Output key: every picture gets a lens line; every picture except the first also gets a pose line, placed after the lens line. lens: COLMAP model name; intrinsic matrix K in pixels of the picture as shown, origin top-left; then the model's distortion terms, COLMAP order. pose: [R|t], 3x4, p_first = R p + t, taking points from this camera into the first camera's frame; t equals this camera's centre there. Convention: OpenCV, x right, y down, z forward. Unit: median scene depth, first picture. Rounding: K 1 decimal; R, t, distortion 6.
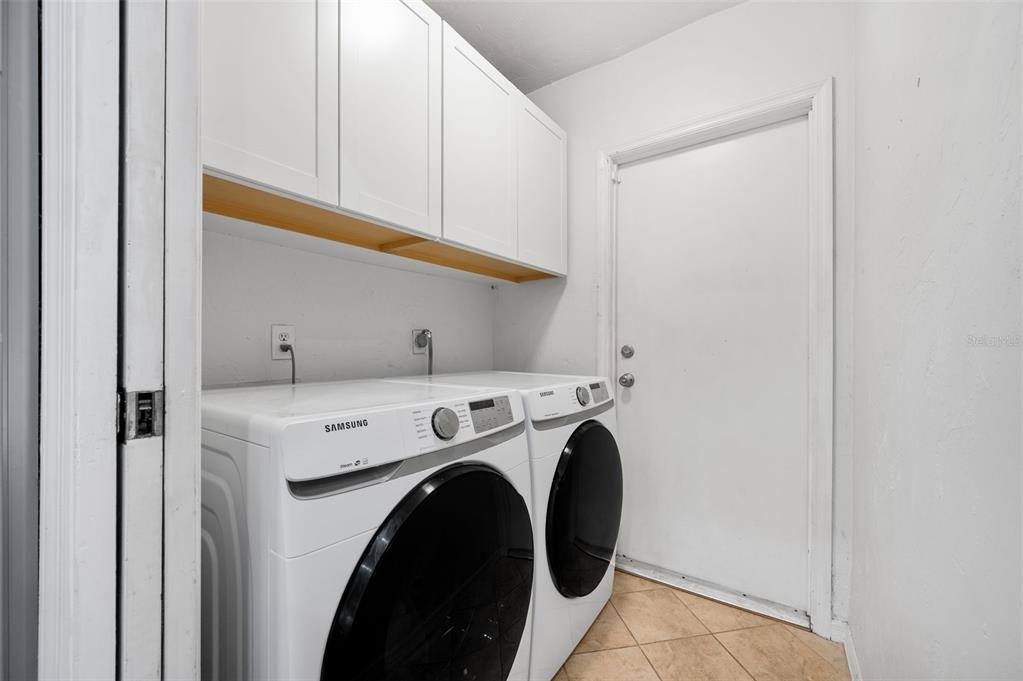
lens RADIAL K [[407.6, 0, 510.5], [0, 407.6, 345.5], [0, 0, 1]] dist [-0.000349, -0.000414]
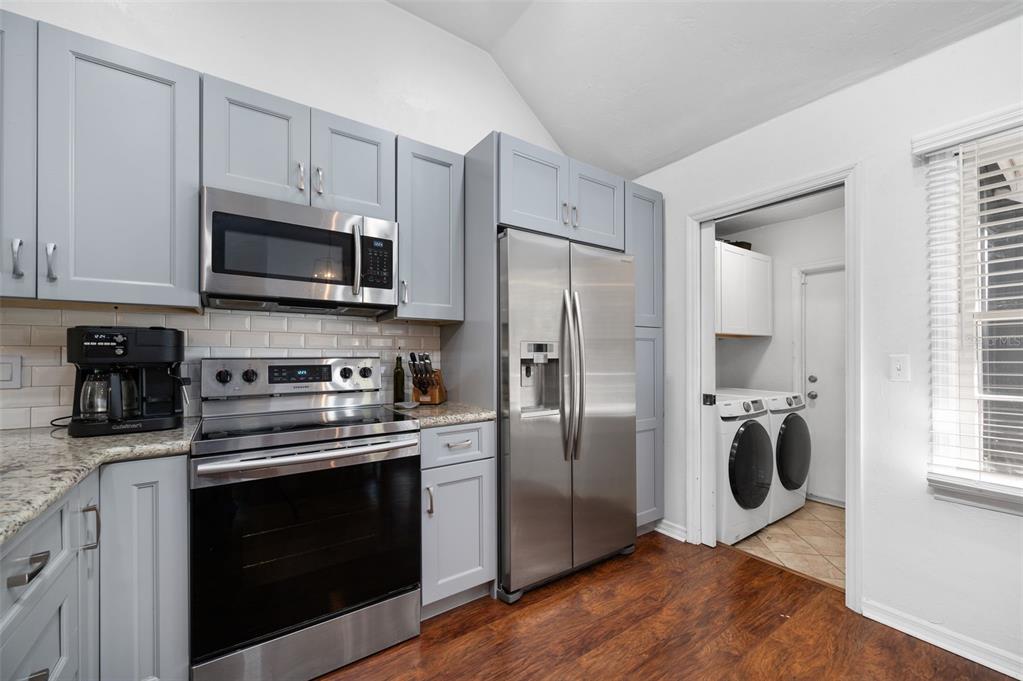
lens RADIAL K [[407.6, 0, 515.8], [0, 407.6, 351.7], [0, 0, 1]] dist [-0.000349, -0.000414]
pose [[0.945078, -0.004293, -0.326818, -0.456839], [0.001747, 0.999966, -0.008085, -0.117180], [0.326842, 0.007070, 0.945053, -1.416170]]
